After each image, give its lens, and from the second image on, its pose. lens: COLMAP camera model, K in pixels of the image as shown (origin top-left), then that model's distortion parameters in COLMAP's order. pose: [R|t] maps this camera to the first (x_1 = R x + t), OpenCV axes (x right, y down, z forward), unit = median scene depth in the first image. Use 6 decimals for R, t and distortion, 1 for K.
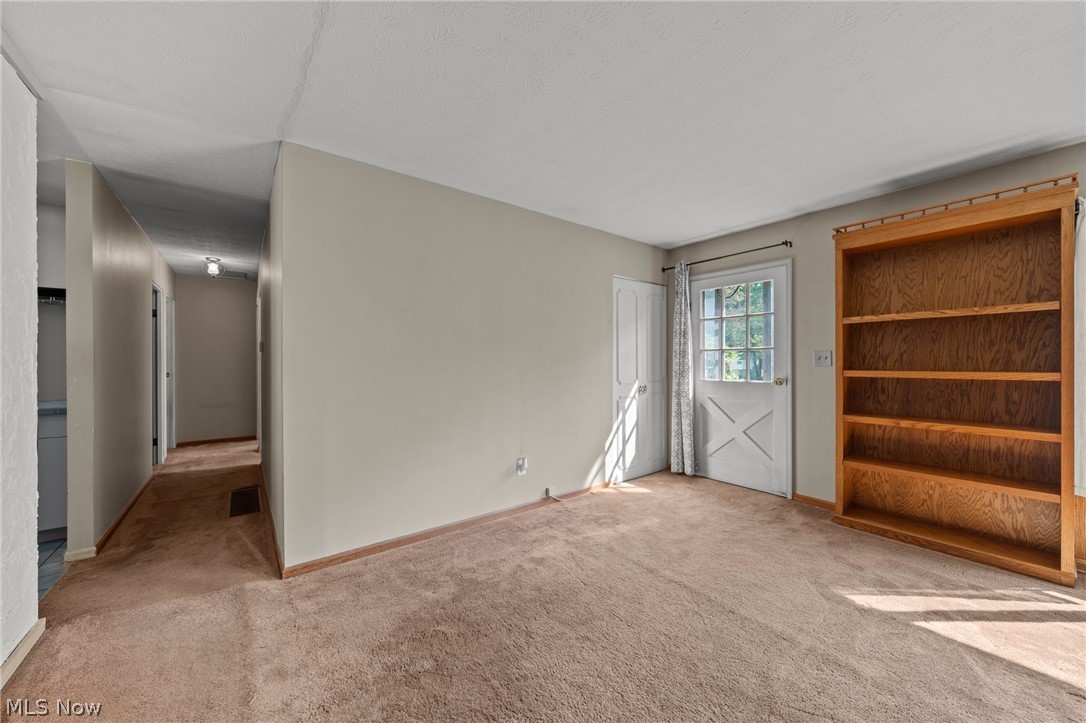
lens RADIAL K [[399.0, 0, 540.9], [0, 399.0, 360.8], [0, 0, 1]] dist [-0.000964, -0.000132]
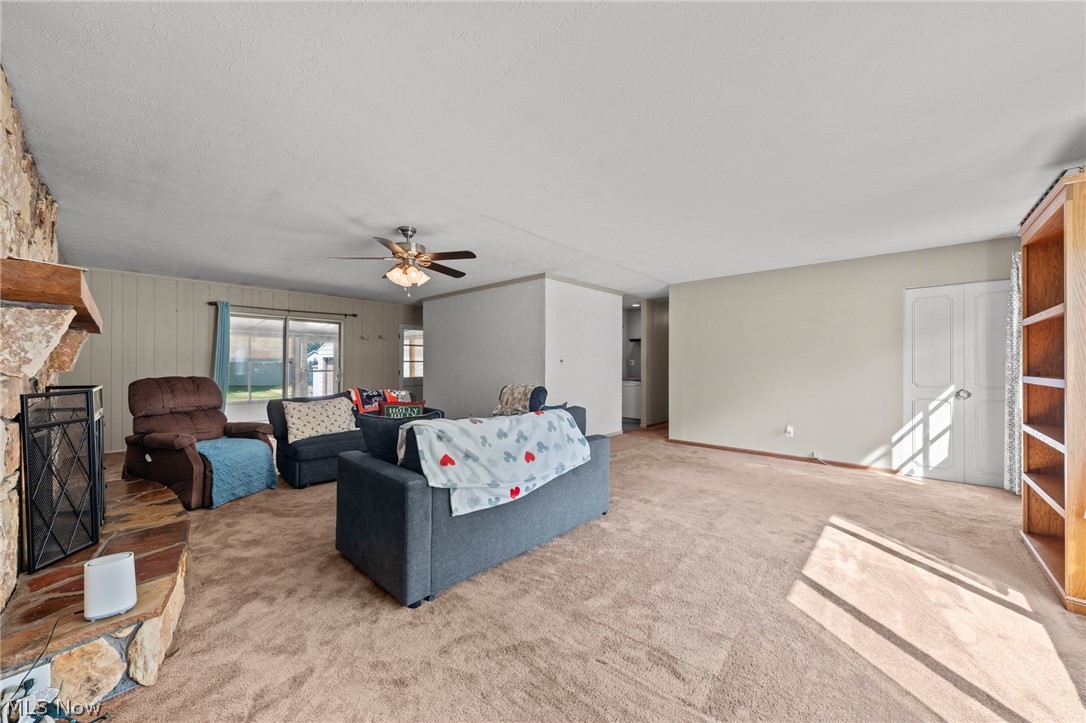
lens RADIAL K [[399.0, 0, 540.9], [0, 399.0, 360.8], [0, 0, 1]] dist [-0.000964, -0.000132]
pose [[0.175283, -0.004791, -0.984506, 1.123267], [-0.003278, 0.999980, -0.005450, -0.001812], [0.984513, 0.004183, 0.175264, -0.209933]]
